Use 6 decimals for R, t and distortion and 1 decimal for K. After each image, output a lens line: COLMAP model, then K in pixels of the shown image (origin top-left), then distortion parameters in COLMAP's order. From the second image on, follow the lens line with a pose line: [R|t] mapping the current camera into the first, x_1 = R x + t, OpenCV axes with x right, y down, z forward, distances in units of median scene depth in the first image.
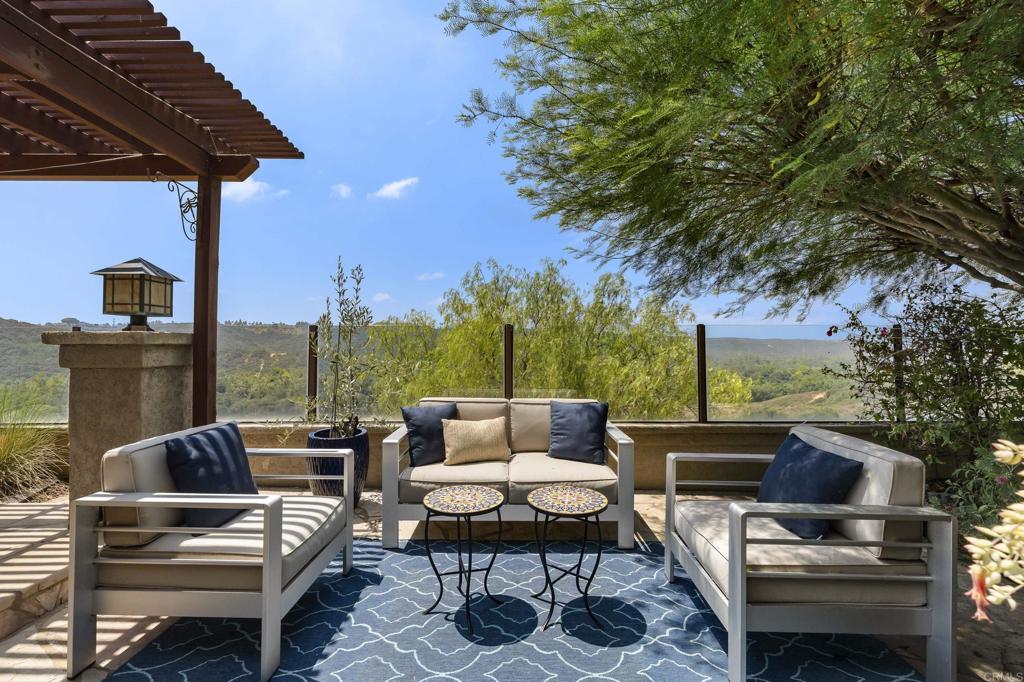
lens RADIAL K [[448.4, 0, 513.3], [0, 448.4, 344.2], [0, 0, 1]] dist [-0.001052, -0.000373]
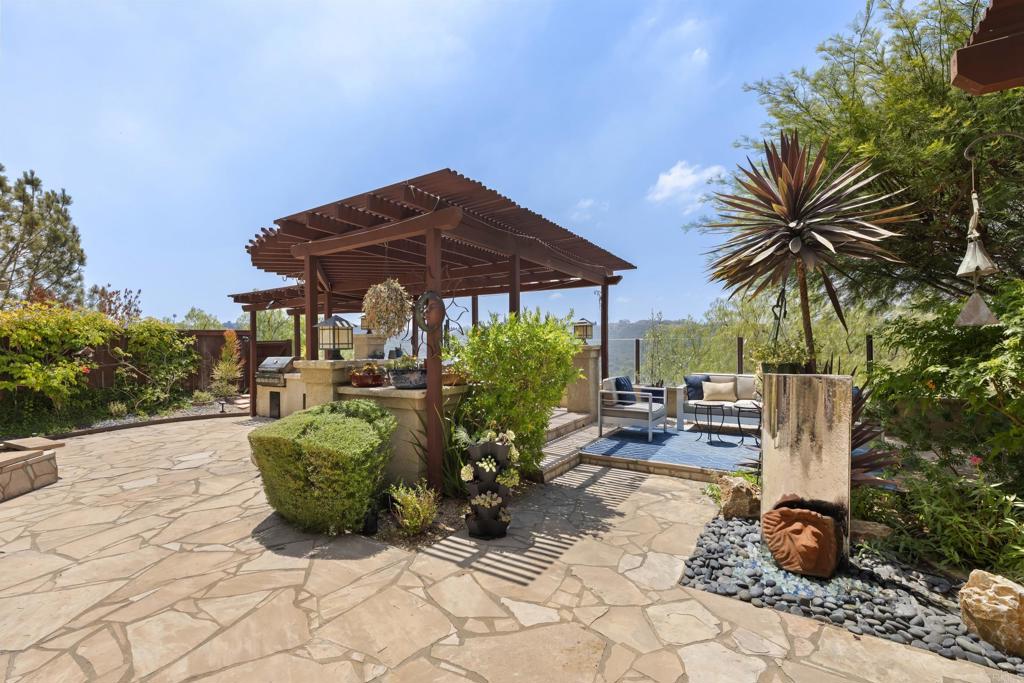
lens RADIAL K [[448.4, 0, 510.7], [0, 448.4, 341.4], [0, 0, 1]] dist [-0.001052, -0.000373]
pose [[0.840170, -0.013035, -0.542166, 0.015669], [0.013191, 0.999907, -0.003597, -0.002462], [0.542162, -0.004129, 0.840264, -0.086251]]
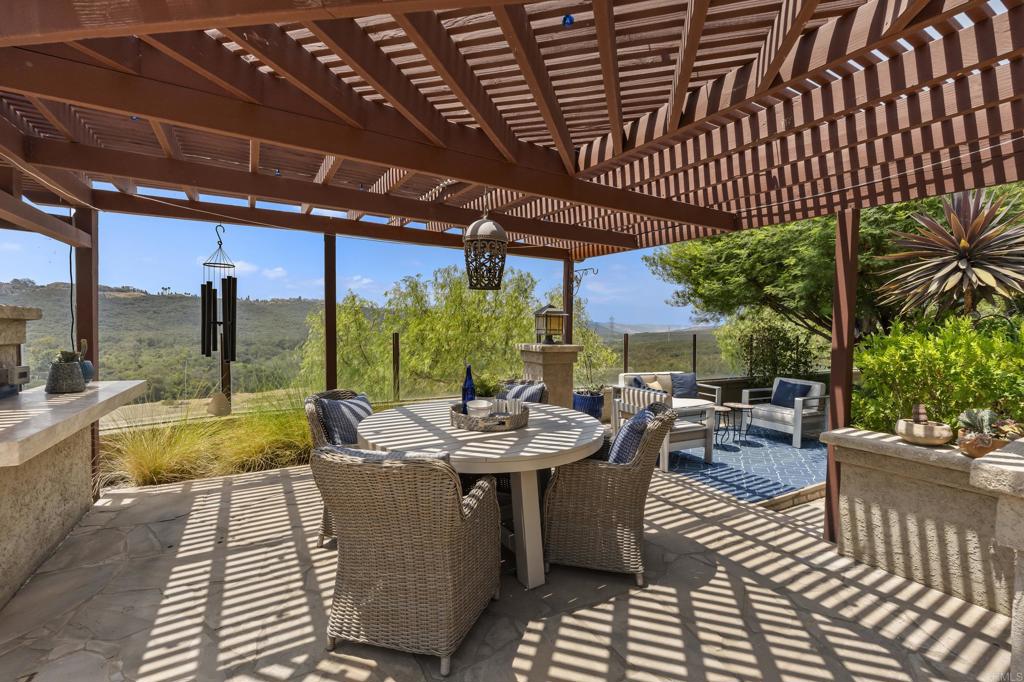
lens RADIAL K [[448.4, 0, 512.7], [0, 448.4, 339.3], [0, 0, 1]] dist [-0.001052, -0.000373]
pose [[0.870497, 0.000466, 0.492173, -0.104655], [-0.022451, 0.998996, 0.038763, -0.006382], [-0.491661, -0.044793, 0.869634, -0.031196]]
